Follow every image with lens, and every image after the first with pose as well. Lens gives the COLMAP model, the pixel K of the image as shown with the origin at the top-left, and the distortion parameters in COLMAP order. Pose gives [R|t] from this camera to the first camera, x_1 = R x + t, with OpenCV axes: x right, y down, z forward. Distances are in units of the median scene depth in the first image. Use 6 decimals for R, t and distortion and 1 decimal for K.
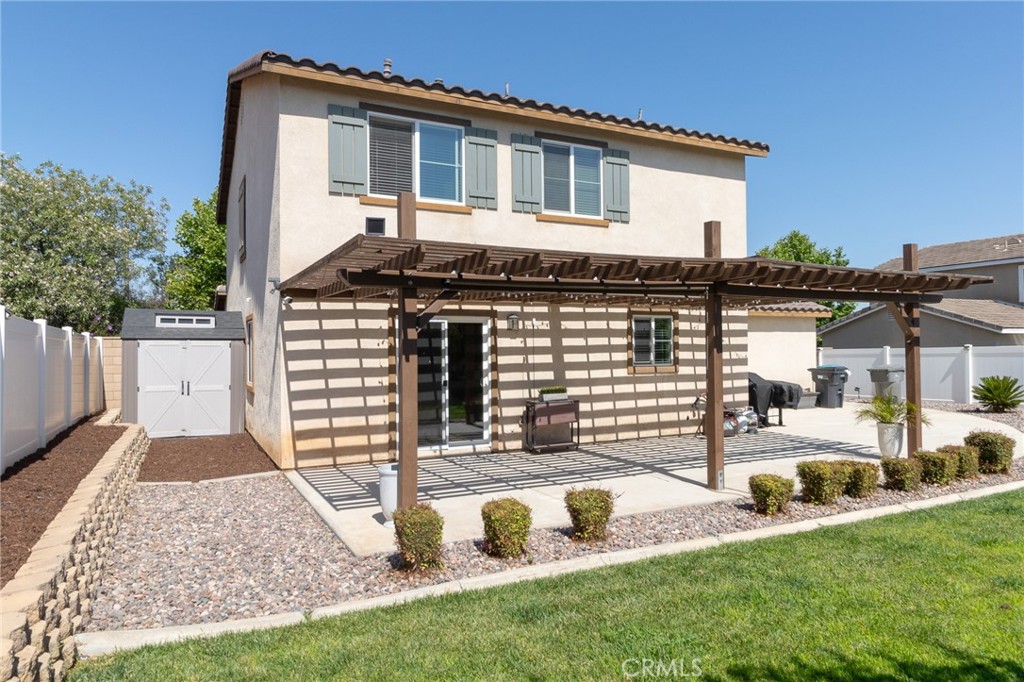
lens RADIAL K [[649.5, 0, 512.0], [0, 649.5, 341.0], [0, 0, 1]] dist [-0.000016, -0.000029]
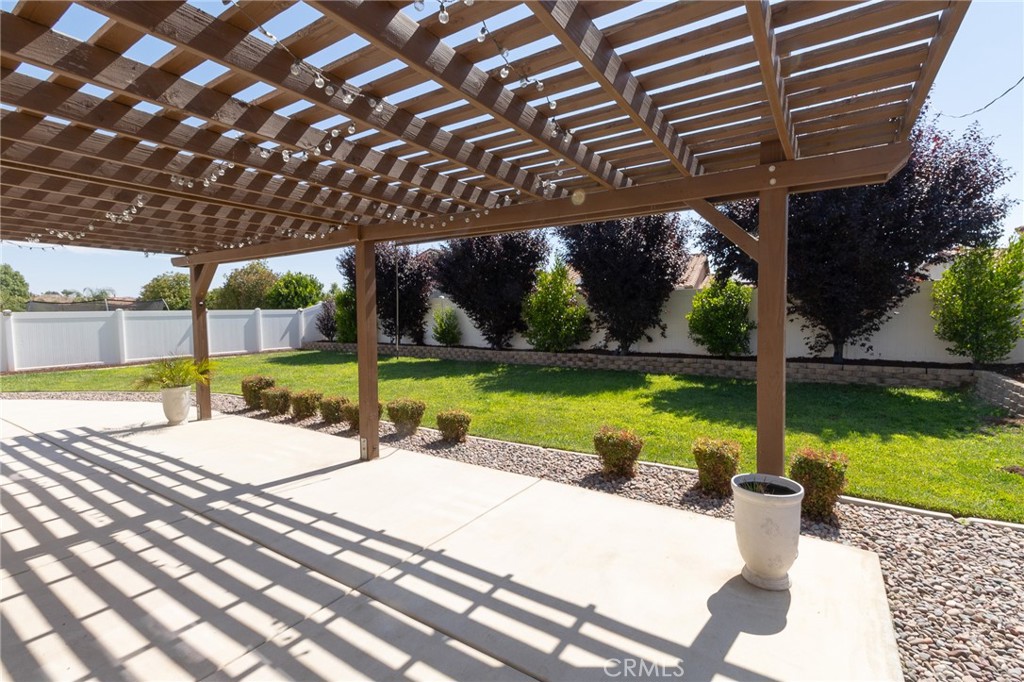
lens RADIAL K [[473.0, 0, 512.0], [0, 473.0, 341.0], [0, 0, 1]] dist [0.001635, 0.000096]
pose [[-0.491876, -0.033084, 0.870036, -0.307628], [-0.001710, 0.999313, 0.037033, 0.031653], [-0.870663, 0.016728, -0.491595, 0.976889]]
